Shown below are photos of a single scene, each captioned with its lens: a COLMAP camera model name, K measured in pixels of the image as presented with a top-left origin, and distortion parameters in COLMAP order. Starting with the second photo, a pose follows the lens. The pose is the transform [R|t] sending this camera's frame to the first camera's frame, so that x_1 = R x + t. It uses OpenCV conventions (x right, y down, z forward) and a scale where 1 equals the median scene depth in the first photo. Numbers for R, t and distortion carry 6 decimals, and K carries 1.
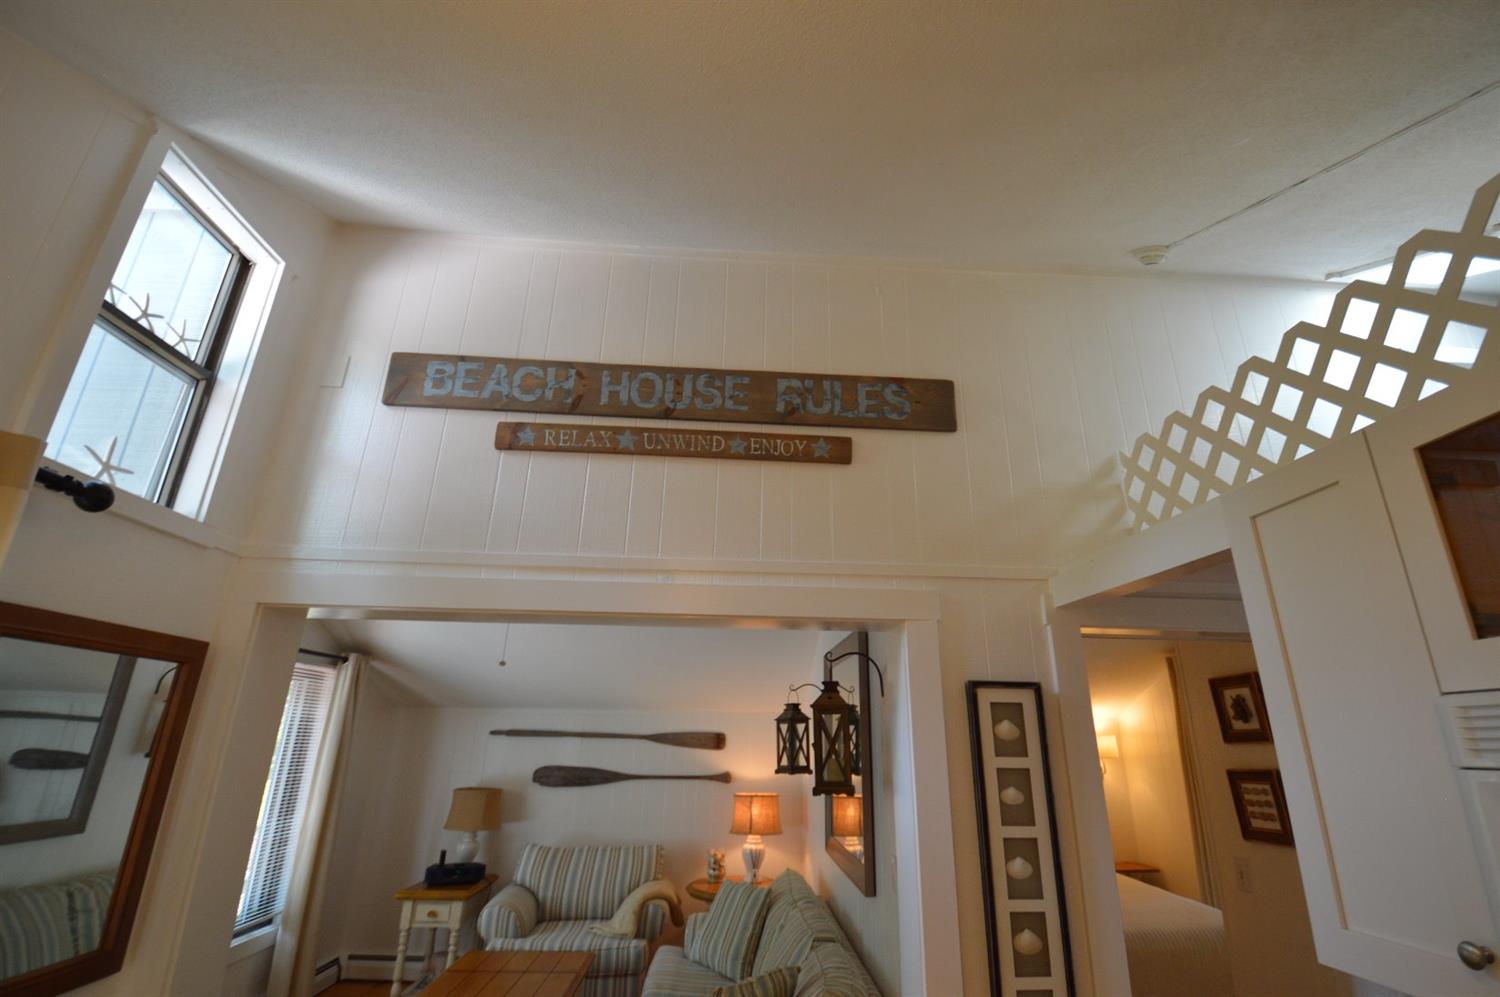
lens RADIAL K [[660.7, 0, 771.4], [0, 660.7, 492.5], [0, 0, 1]] dist [0.009502, -0.017763]
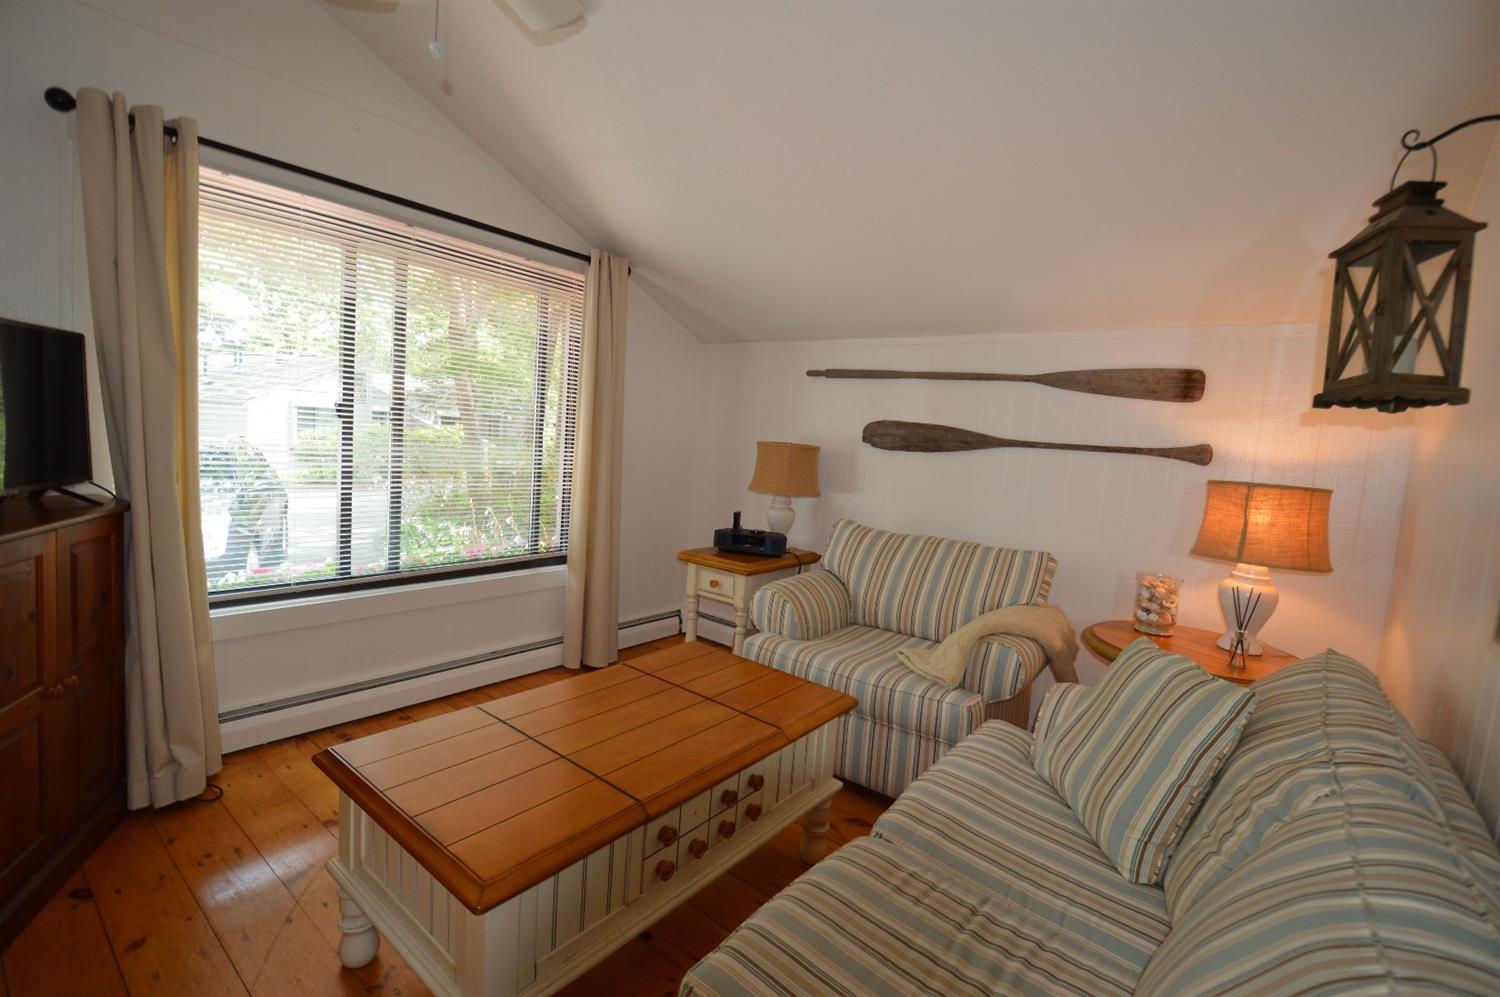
lens RADIAL K [[660.7, 0, 771.4], [0, 660.7, 492.5], [0, 0, 1]] dist [0.009502, -0.017763]
pose [[0.750178, 0.095786, -0.654262, 0.020077], [0.167934, 0.929411, 0.328623, 0.275835], [0.639556, -0.356398, 0.681138, 0.512200]]
